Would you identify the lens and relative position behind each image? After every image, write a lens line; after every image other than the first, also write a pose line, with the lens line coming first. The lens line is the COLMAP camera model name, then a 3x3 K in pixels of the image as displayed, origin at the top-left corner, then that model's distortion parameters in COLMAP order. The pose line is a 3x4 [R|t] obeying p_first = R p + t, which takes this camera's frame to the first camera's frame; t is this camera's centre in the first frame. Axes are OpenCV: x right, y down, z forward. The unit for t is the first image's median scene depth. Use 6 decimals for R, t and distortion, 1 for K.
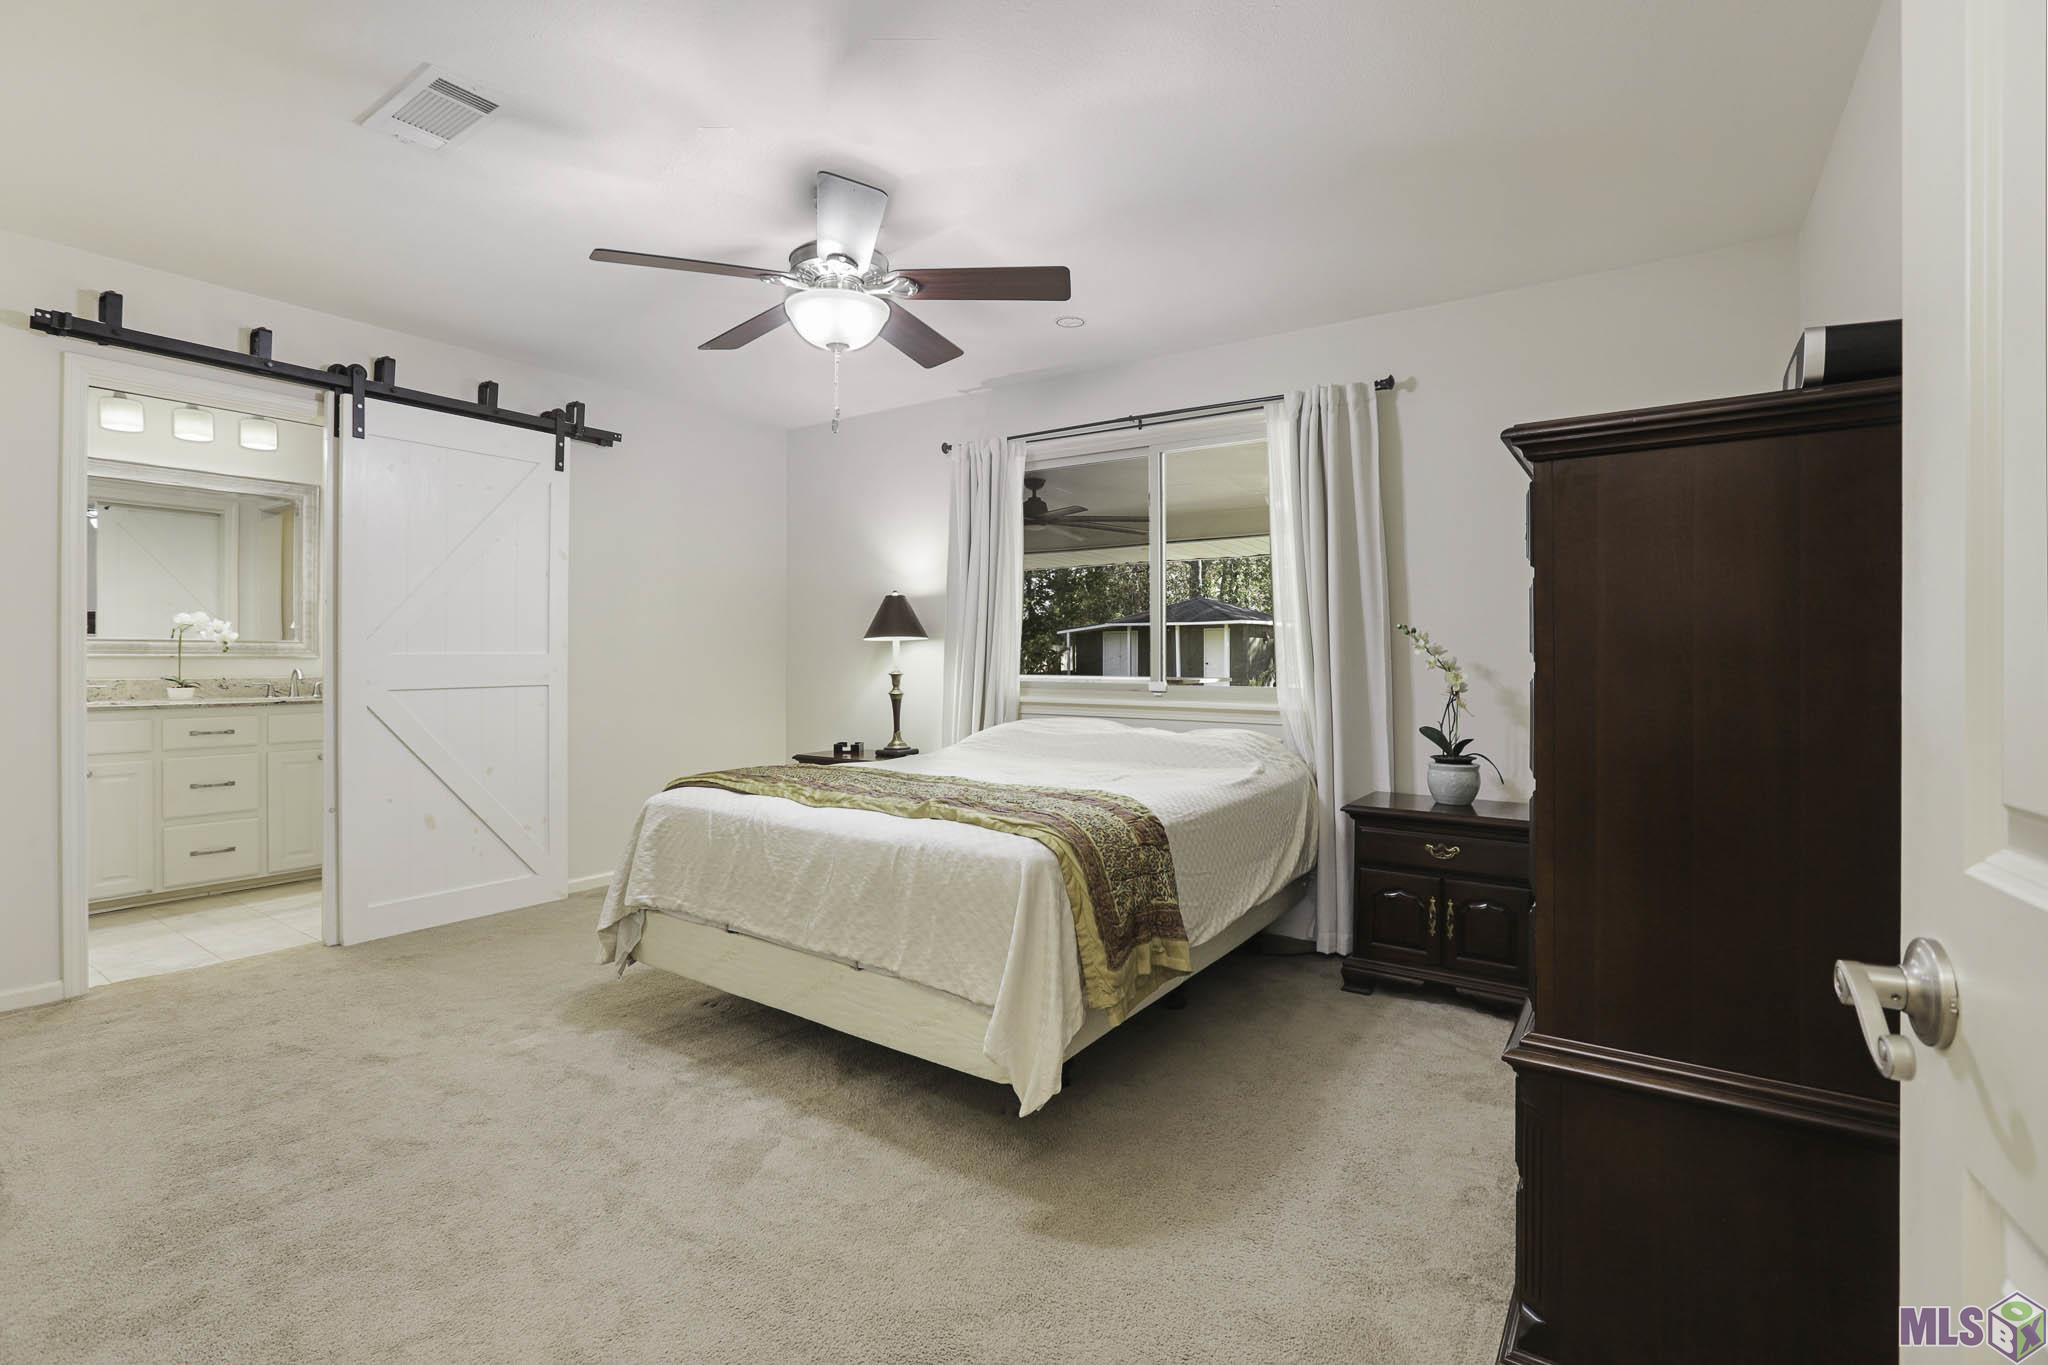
lens RADIAL K [[949.1, 0, 1028.5], [0, 949.1, 663.8], [0, 0, 1]] dist [-0.010473, 0.000593]
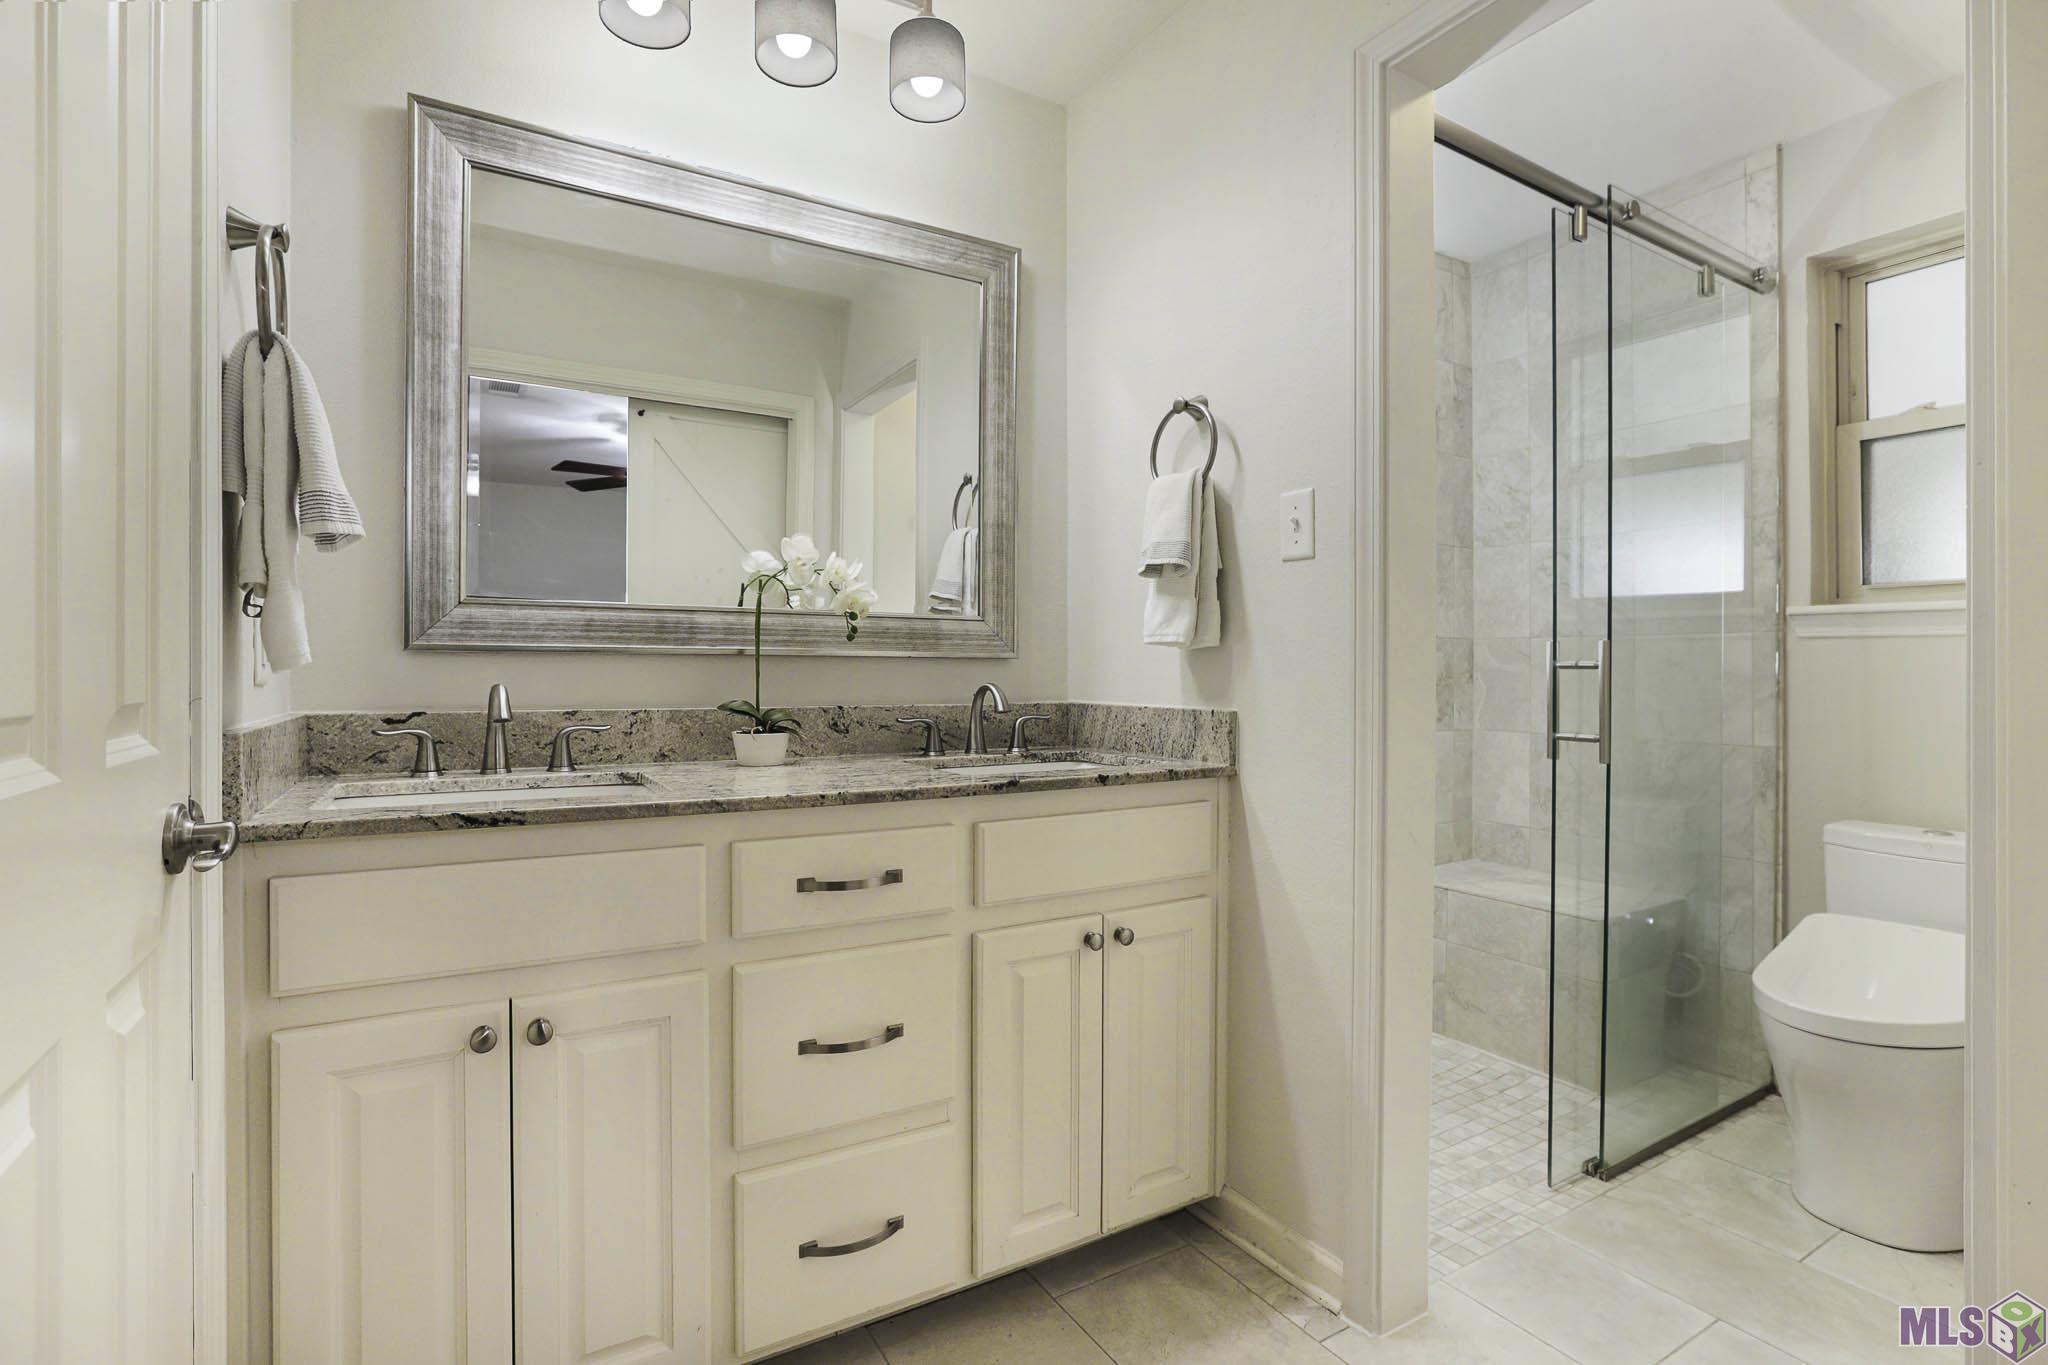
lens RADIAL K [[949.1, 0, 1017.4], [0, 949.1, 682.9], [0, 0, 1]] dist [-0.010473, 0.000593]
pose [[0.913162, 0.000502, -0.407597, -0.639219], [0.000600, 0.999997, 0.002576, 0.004352], [0.407597, -0.002597, 0.913158, 0.680616]]
